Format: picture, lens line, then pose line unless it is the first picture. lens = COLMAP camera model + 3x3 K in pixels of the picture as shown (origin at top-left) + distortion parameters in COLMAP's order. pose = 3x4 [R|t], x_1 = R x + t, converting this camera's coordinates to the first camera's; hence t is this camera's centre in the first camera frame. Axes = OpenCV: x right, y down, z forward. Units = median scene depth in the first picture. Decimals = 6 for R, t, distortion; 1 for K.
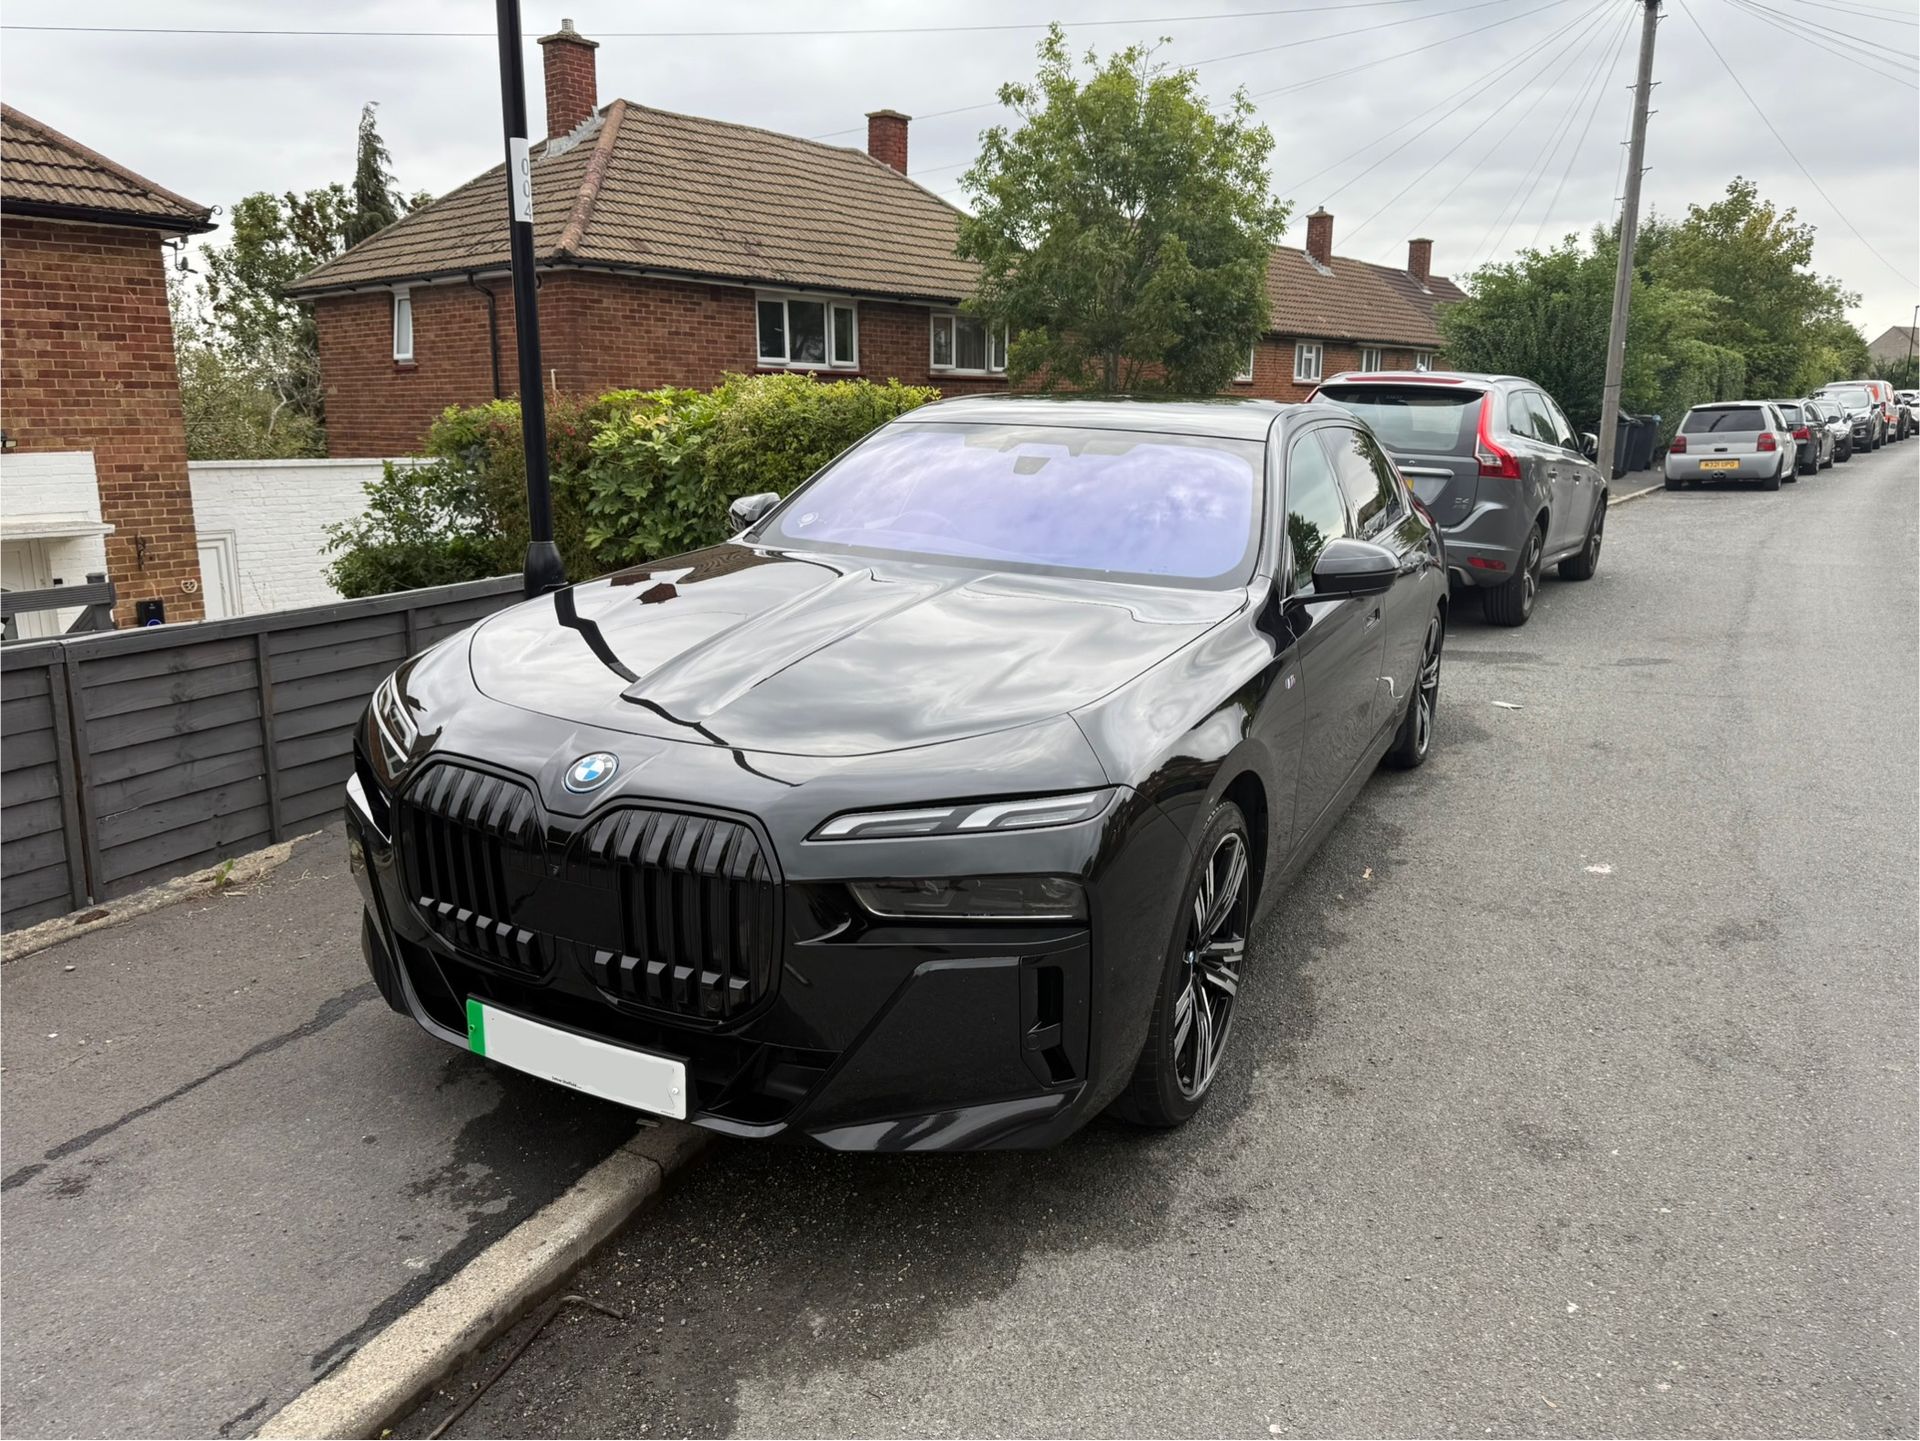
lens RADIAL K [[1338.6, 0, 880.8], [0, 1338.6, 713.5], [0, 0, 1]] dist [-0.005659, -0.002177]
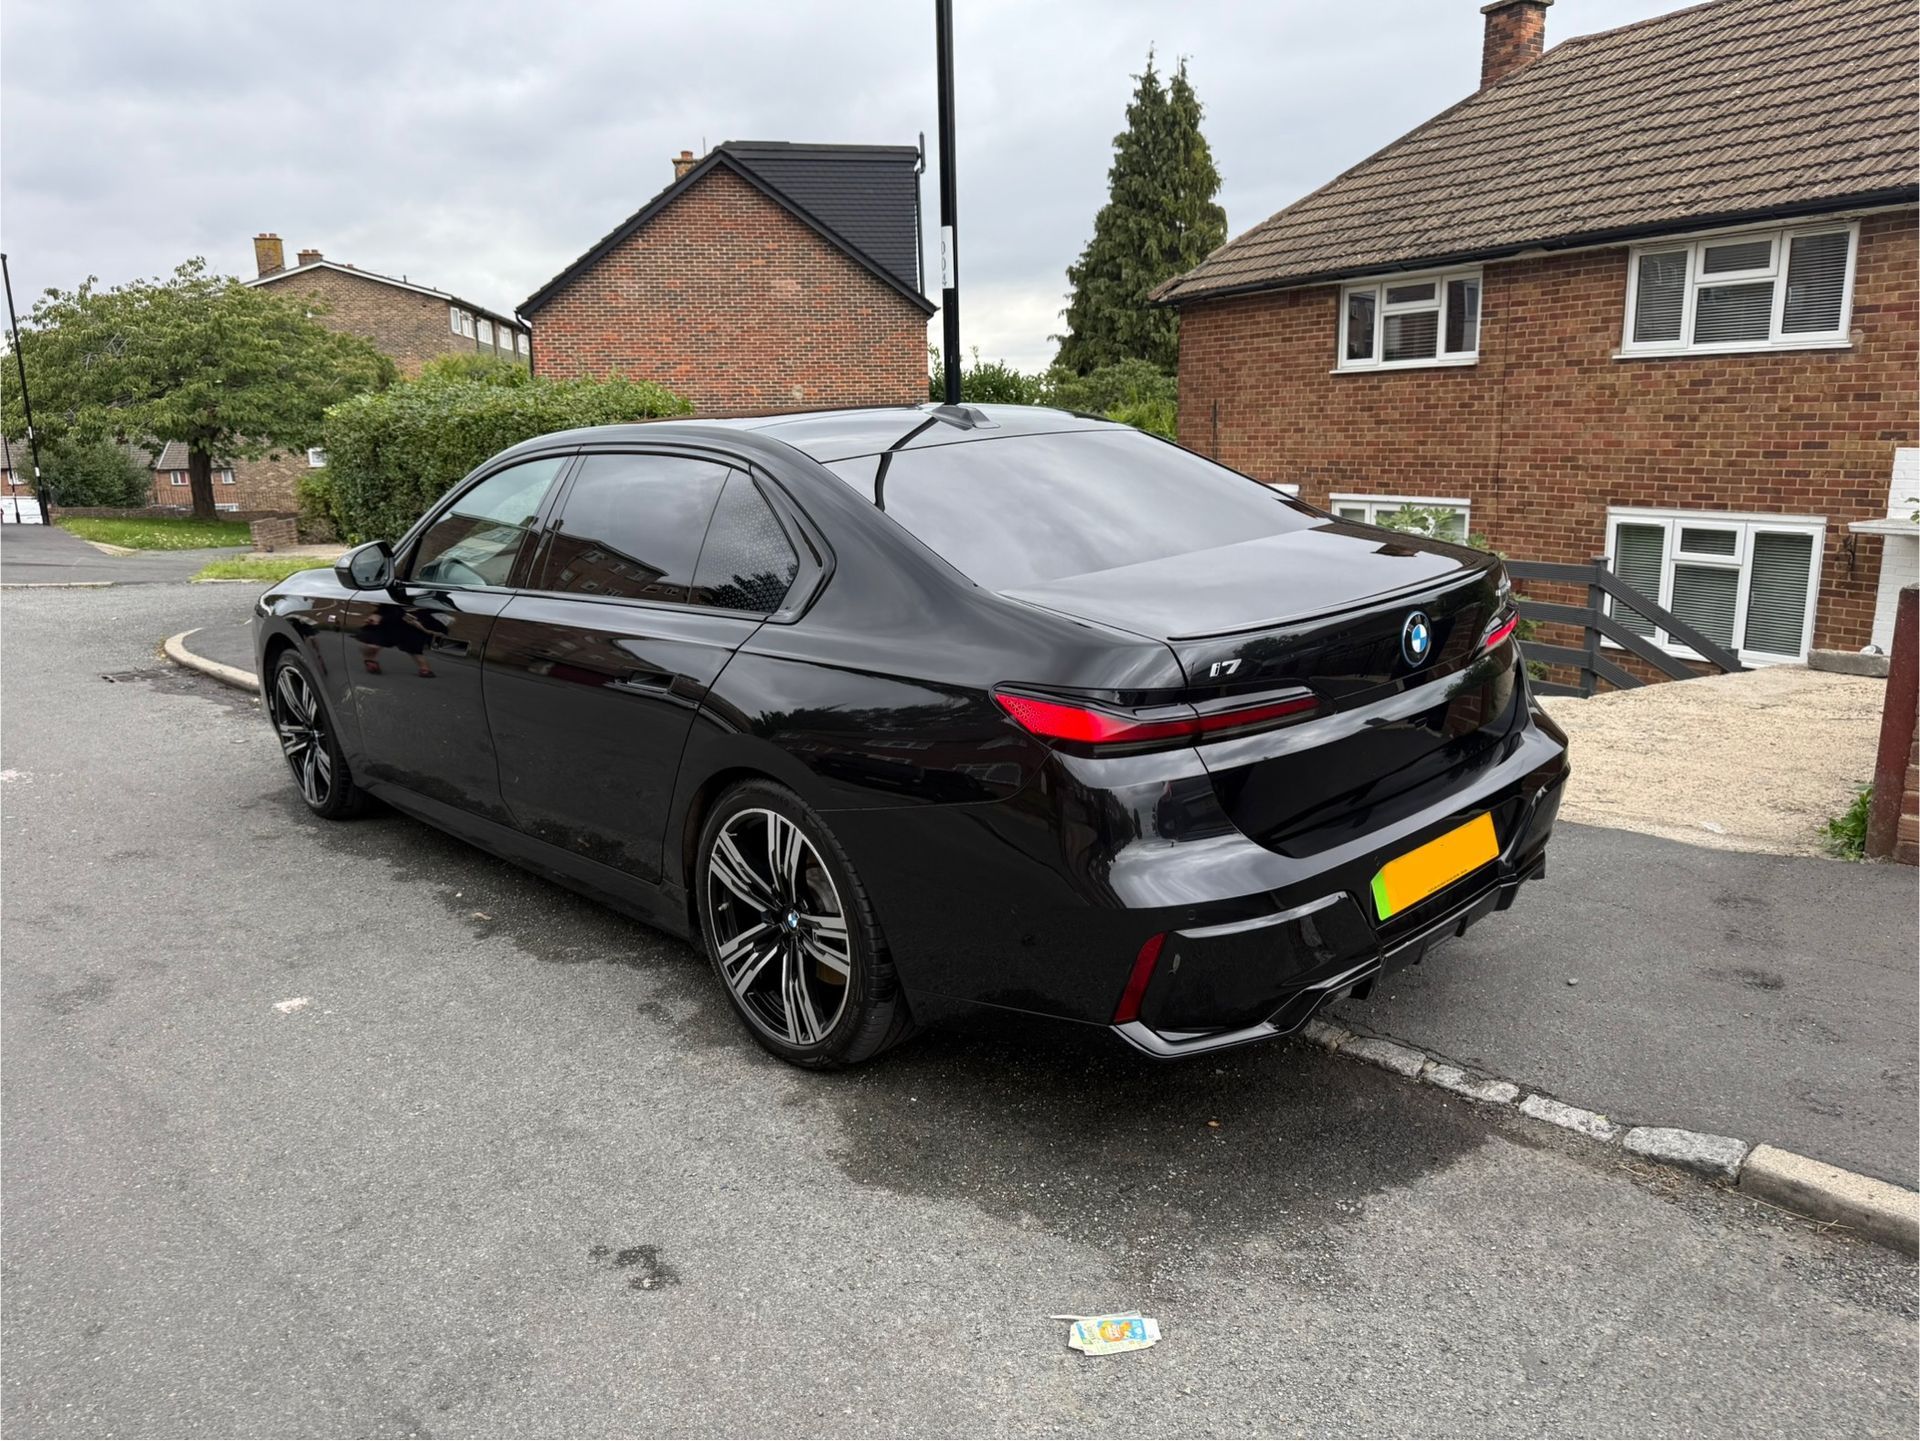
lens RADIAL K [[1280.1, 0, 955.4], [0, 1280.1, 745.0], [0, 0, 1]] dist [-0.009205, -0.035654]
pose [[-0.293993, 0.222807, -0.929476, 0.250659], [-0.172523, 0.944108, 0.280884, -0.070467], [0.940108, 0.242934, -0.239122, 0.349925]]
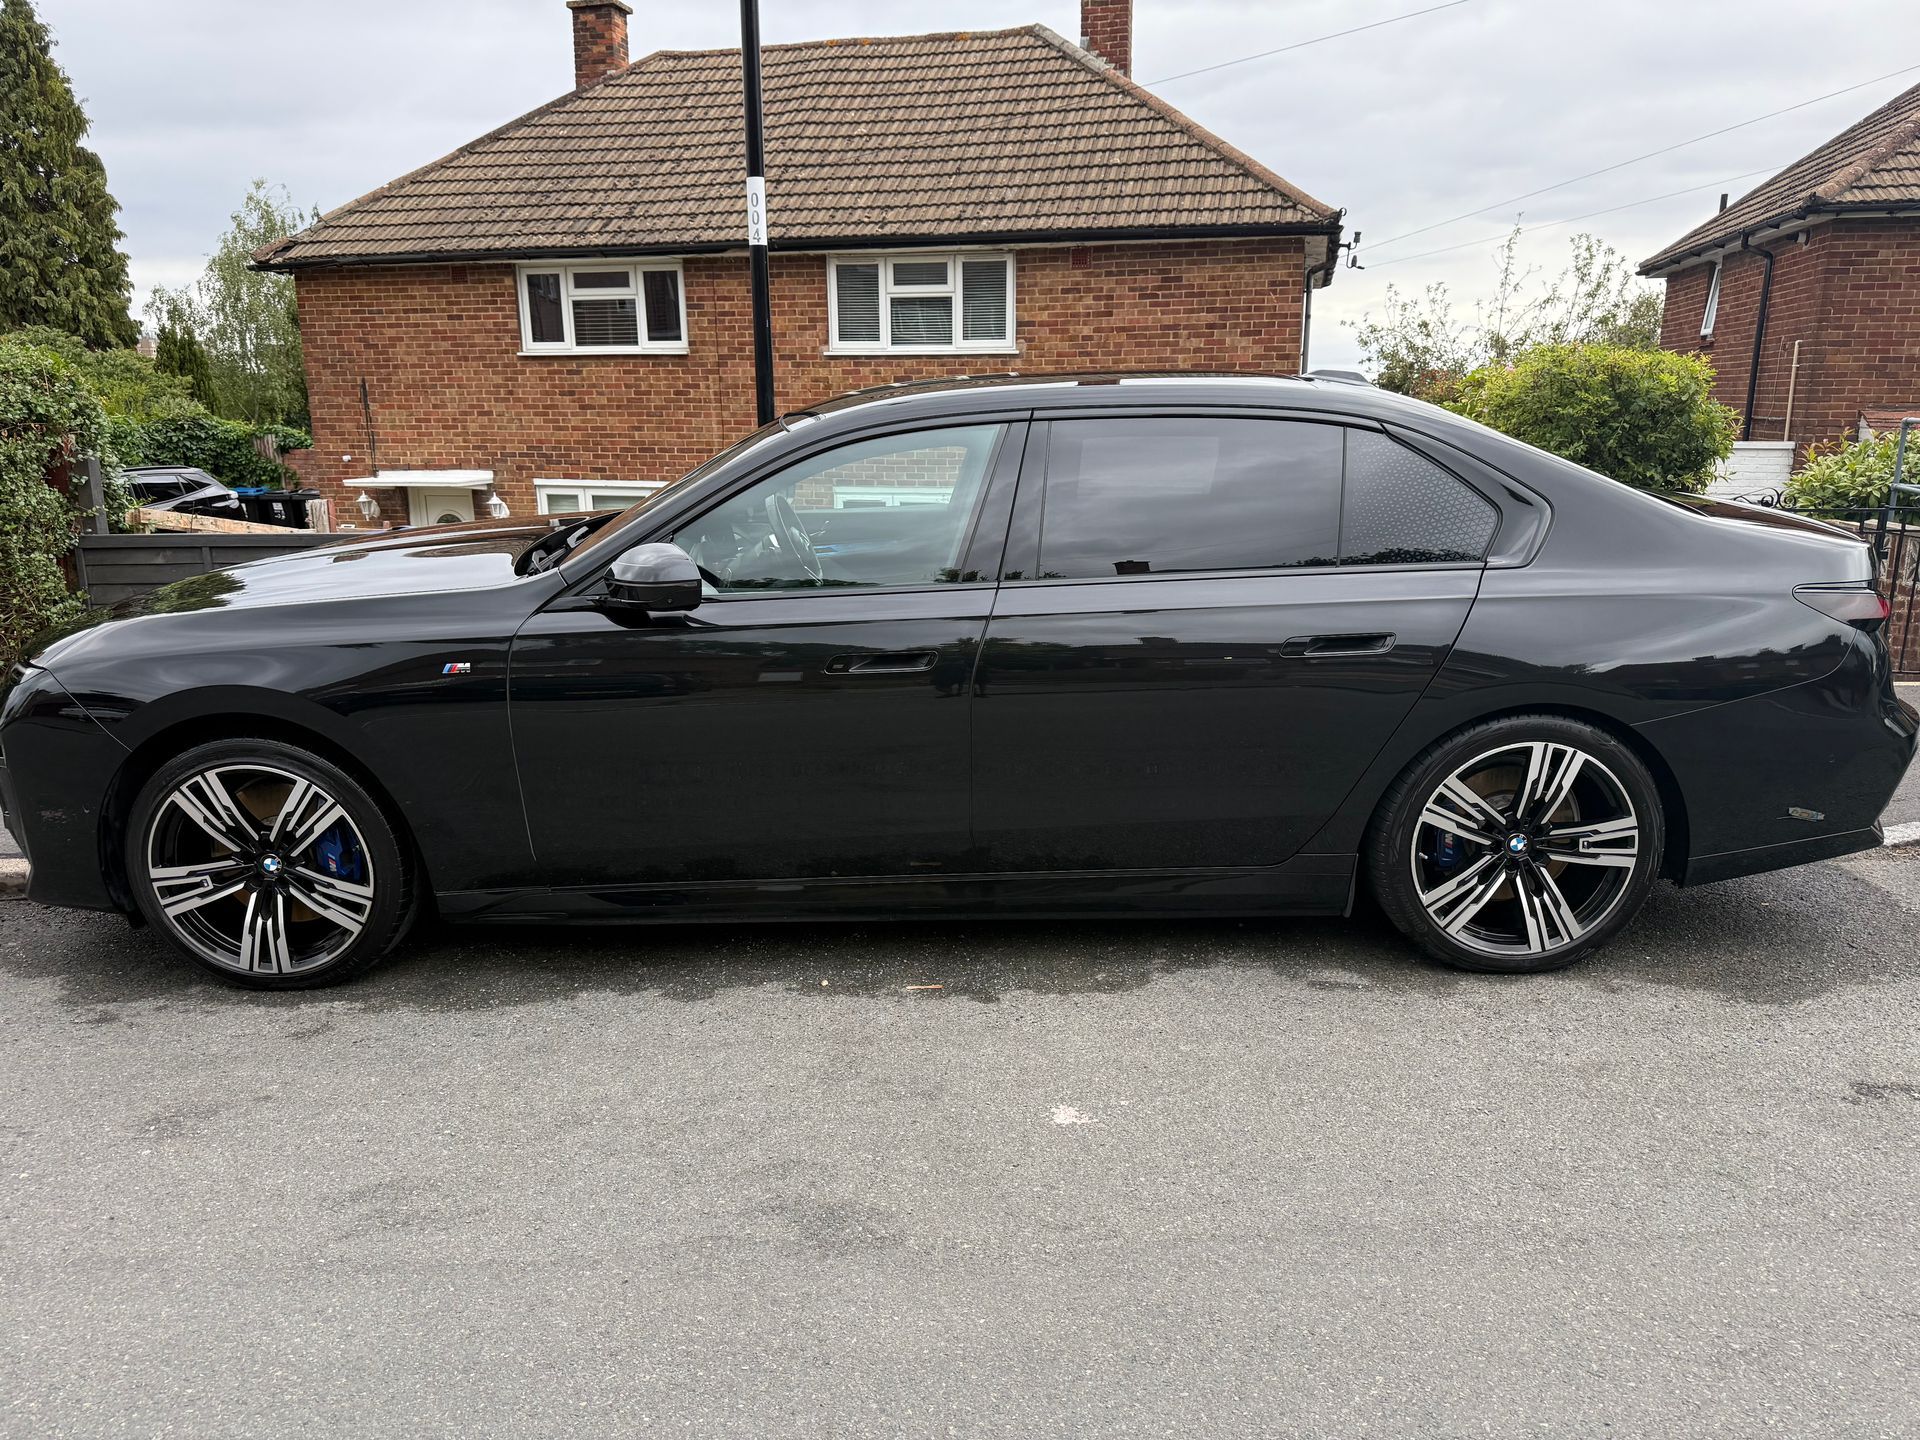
lens RADIAL K [[1321.5, 0, 960.0], [0, 1321.5, 720.0], [0, 0, 1]] dist [-0.036150, 0.004562]
pose [[0.467363, 0.192752, -0.862797, 0.228948], [-0.177814, 0.976493, 0.121833, -0.027567], [0.865999, 0.096477, 0.490650, 0.149972]]
